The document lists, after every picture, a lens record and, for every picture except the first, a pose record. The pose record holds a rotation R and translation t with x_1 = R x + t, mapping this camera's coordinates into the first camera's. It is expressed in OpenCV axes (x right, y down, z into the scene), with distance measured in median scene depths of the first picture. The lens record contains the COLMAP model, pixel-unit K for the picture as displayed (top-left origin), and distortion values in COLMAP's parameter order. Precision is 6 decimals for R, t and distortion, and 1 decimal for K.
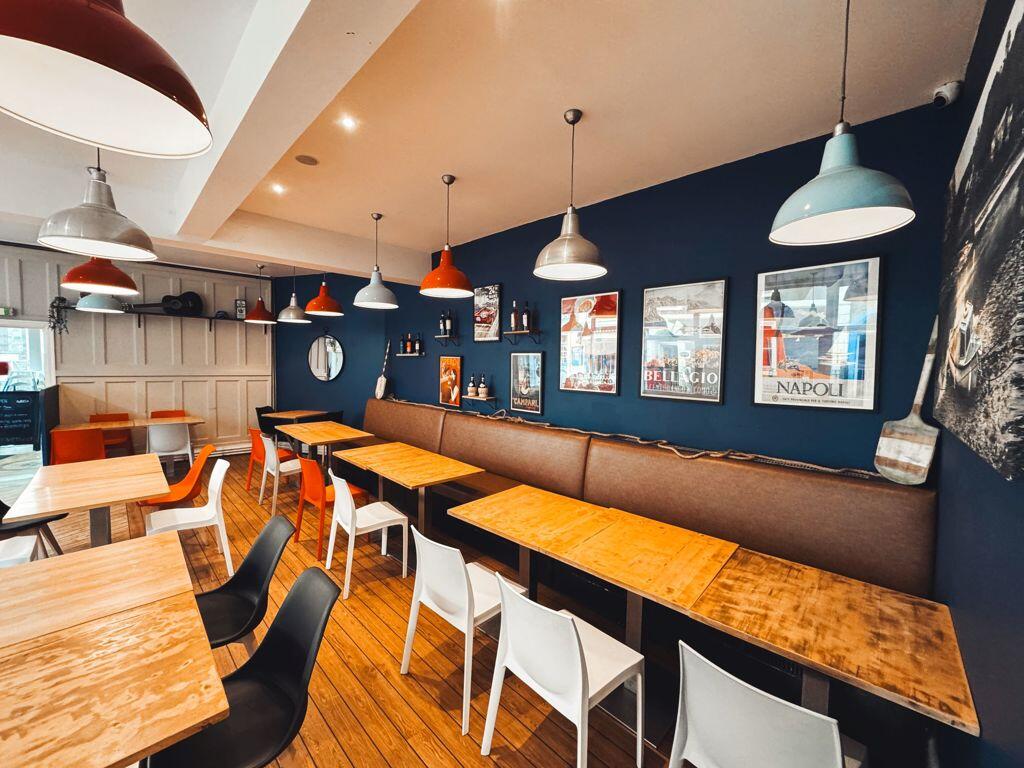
lens RADIAL K [[407.3, 0, 513.5], [0, 407.3, 380.6], [0, 0, 1]] dist [-0.001705, 0.000298]
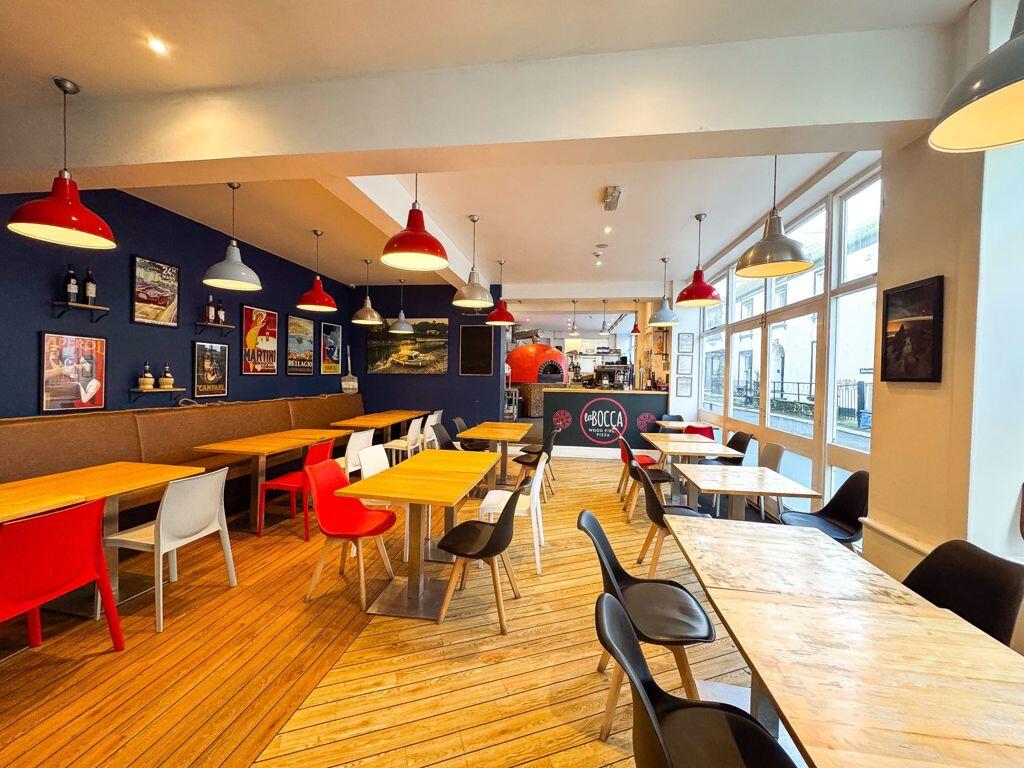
lens RADIAL K [[407.3, 0, 511.7], [0, 407.3, 383.4], [0, 0, 1]] dist [-0.001705, 0.000298]
pose [[-0.596836, -0.044324, 0.801138, -1.355389], [0.007970, 0.998096, 0.061158, -0.020288], [-0.802324, 0.042886, -0.595346, 1.007414]]
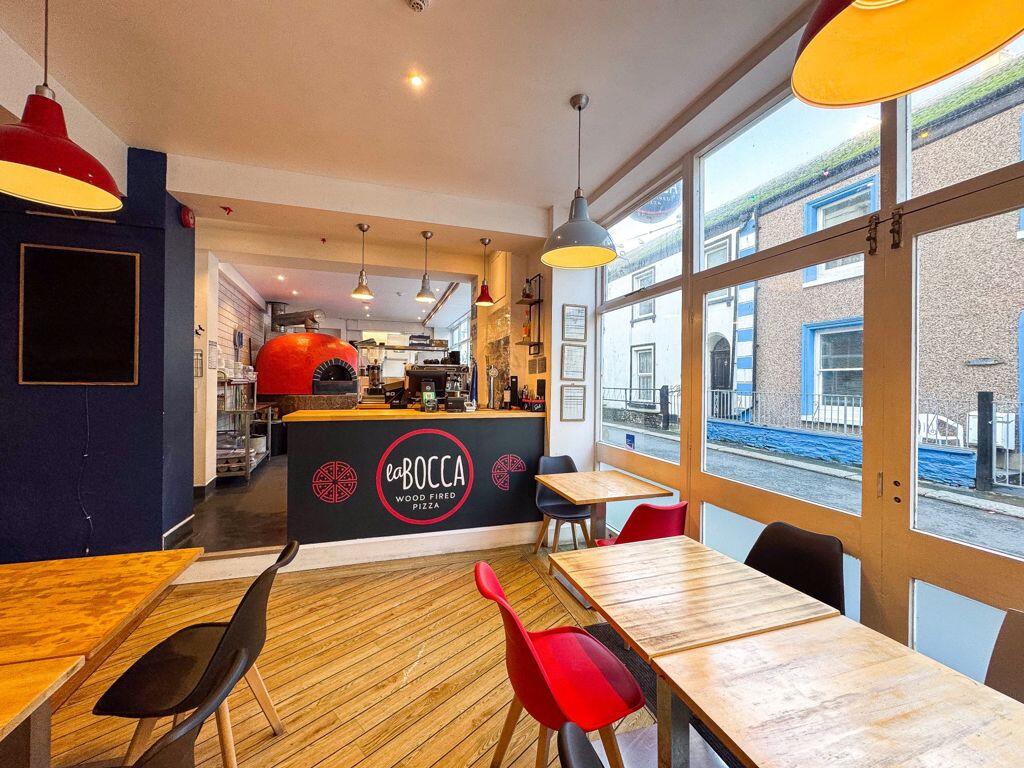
lens RADIAL K [[407.3, 0, 511.7], [0, 407.3, 383.3], [0, 0, 1]] dist [-0.001705, 0.000298]
pose [[-0.889932, -0.027080, 0.455288, -0.756566], [-0.006592, 0.998895, 0.046529, 0.014319], [-0.456045, 0.038407, -0.889128, 0.346165]]
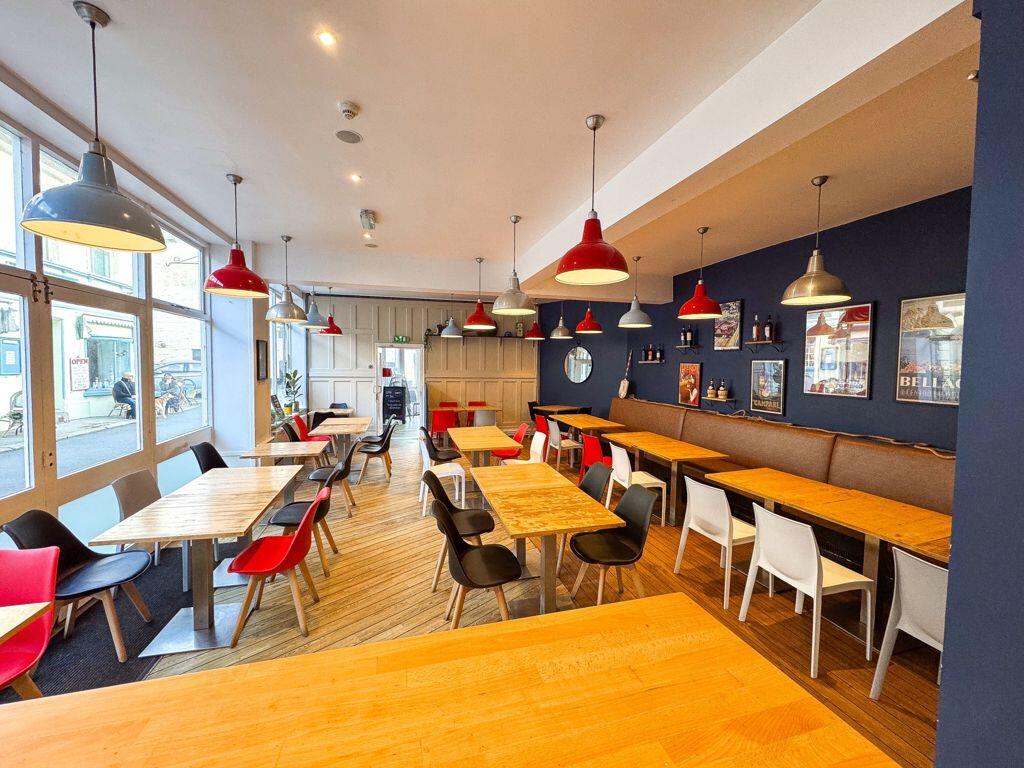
lens RADIAL K [[407.3, 0, 510.5], [0, 407.3, 382.5], [0, 0, 1]] dist [-0.001705, 0.000298]
pose [[0.872423, 0.014448, -0.488538, -0.038962], [-0.016844, 0.999858, -0.000511, 0.006189], [0.488462, 0.008675, 0.872542, -0.334312]]
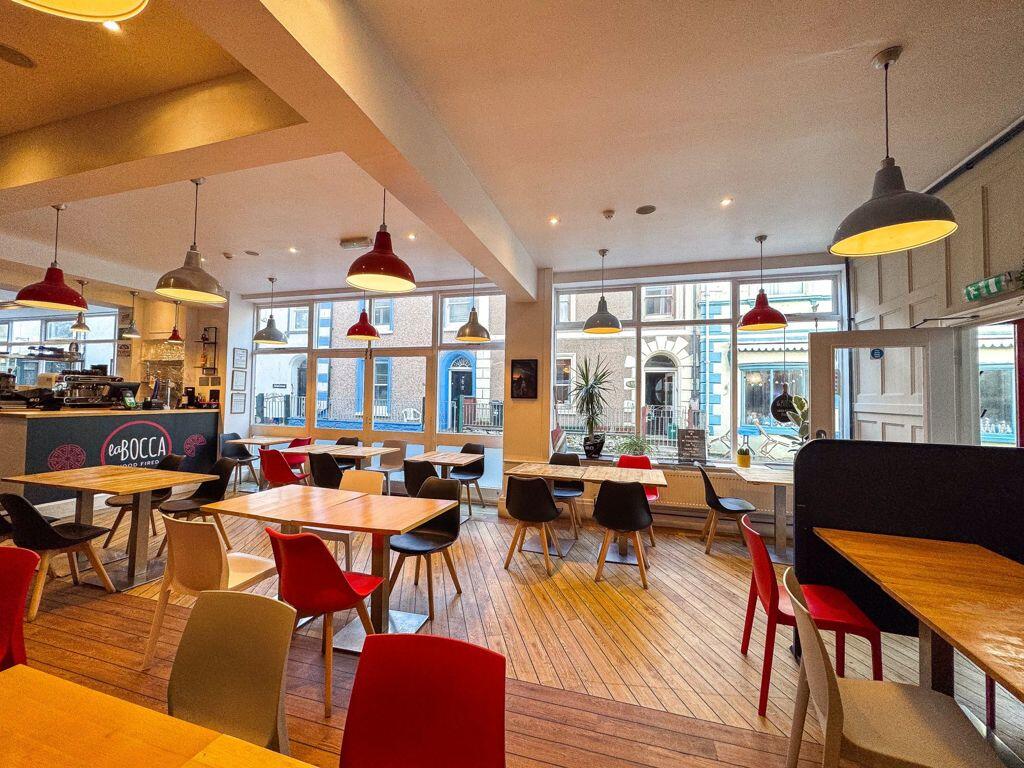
lens RADIAL K [[407.3, 0, 511.7], [0, 407.3, 385.0], [0, 0, 1]] dist [-0.001705, 0.000298]
pose [[-0.877849, -0.044743, -0.476842, -0.648846], [-0.051390, 0.998678, 0.000899, -0.028638], [0.476172, 0.025294, -0.878988, 1.379128]]
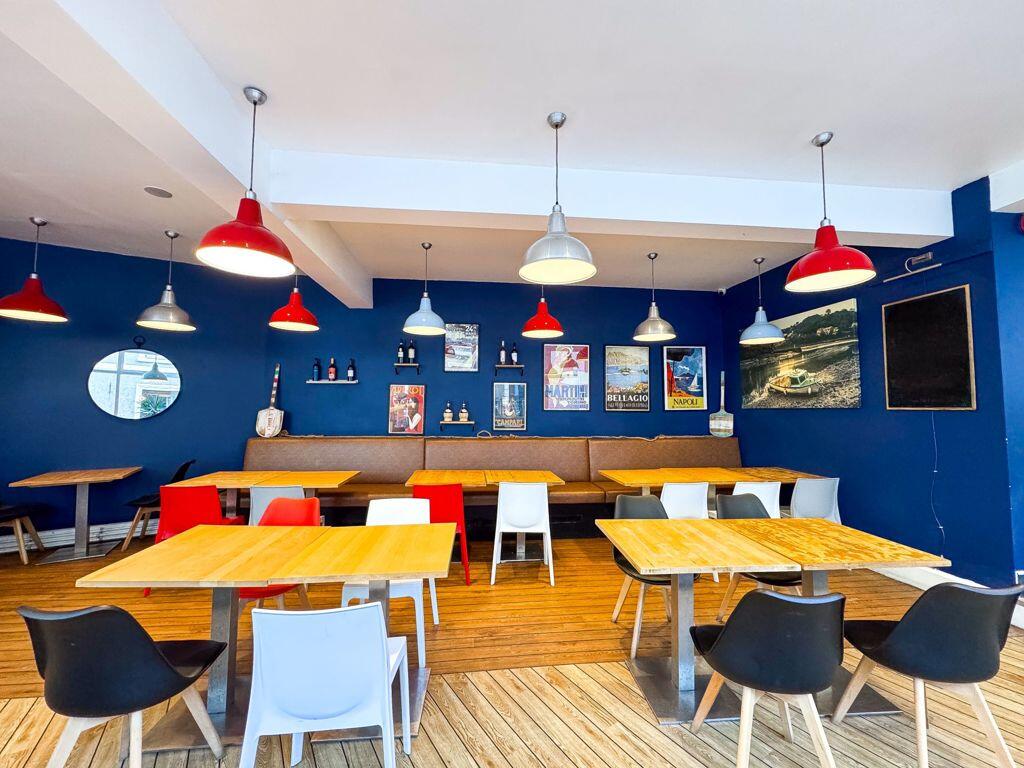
lens RADIAL K [[407.3, 0, 512.1], [0, 407.3, 383.4], [0, 0, 1]] dist [-0.001705, 0.000298]
pose [[0.635466, 0.031007, 0.771506, -0.934159], [0.040478, 0.996482, -0.073390, 0.026392], [-0.771067, 0.077866, 0.631975, 0.199288]]
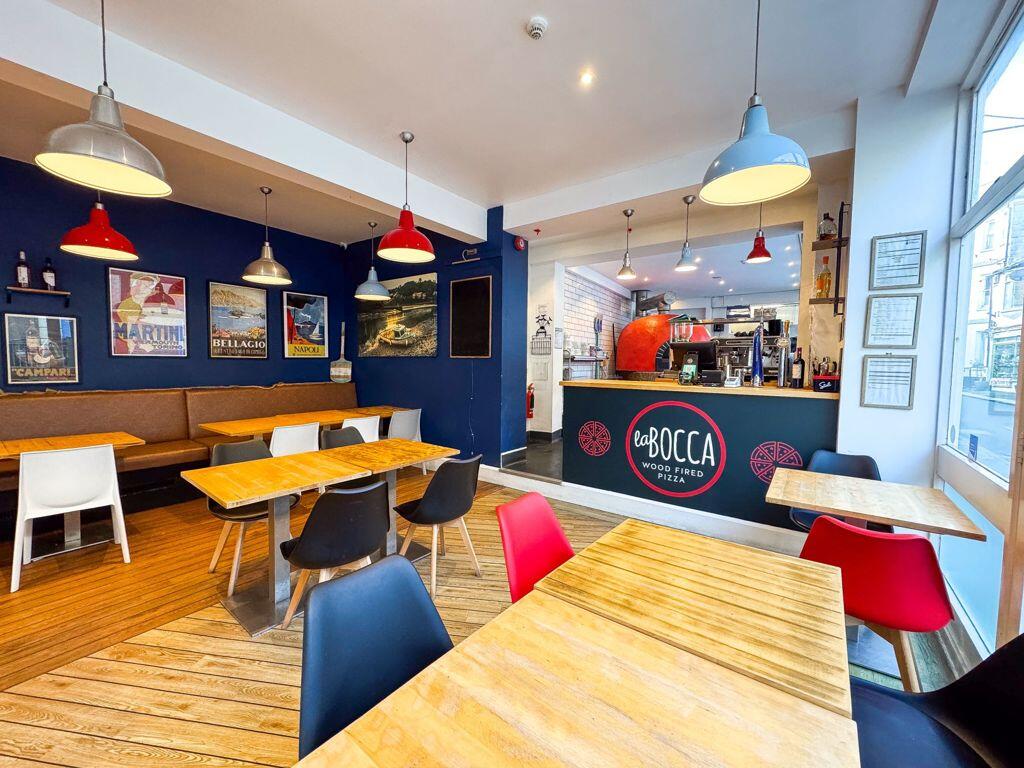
lens RADIAL K [[407.3, 0, 511.5], [0, 407.3, 383.5], [0, 0, 1]] dist [-0.001705, 0.000298]
pose [[-0.144997, -0.073077, 0.986730, -0.983456], [0.028357, 0.996552, 0.077972, 0.037645], [-0.989026, 0.039287, -0.142424, 0.134315]]
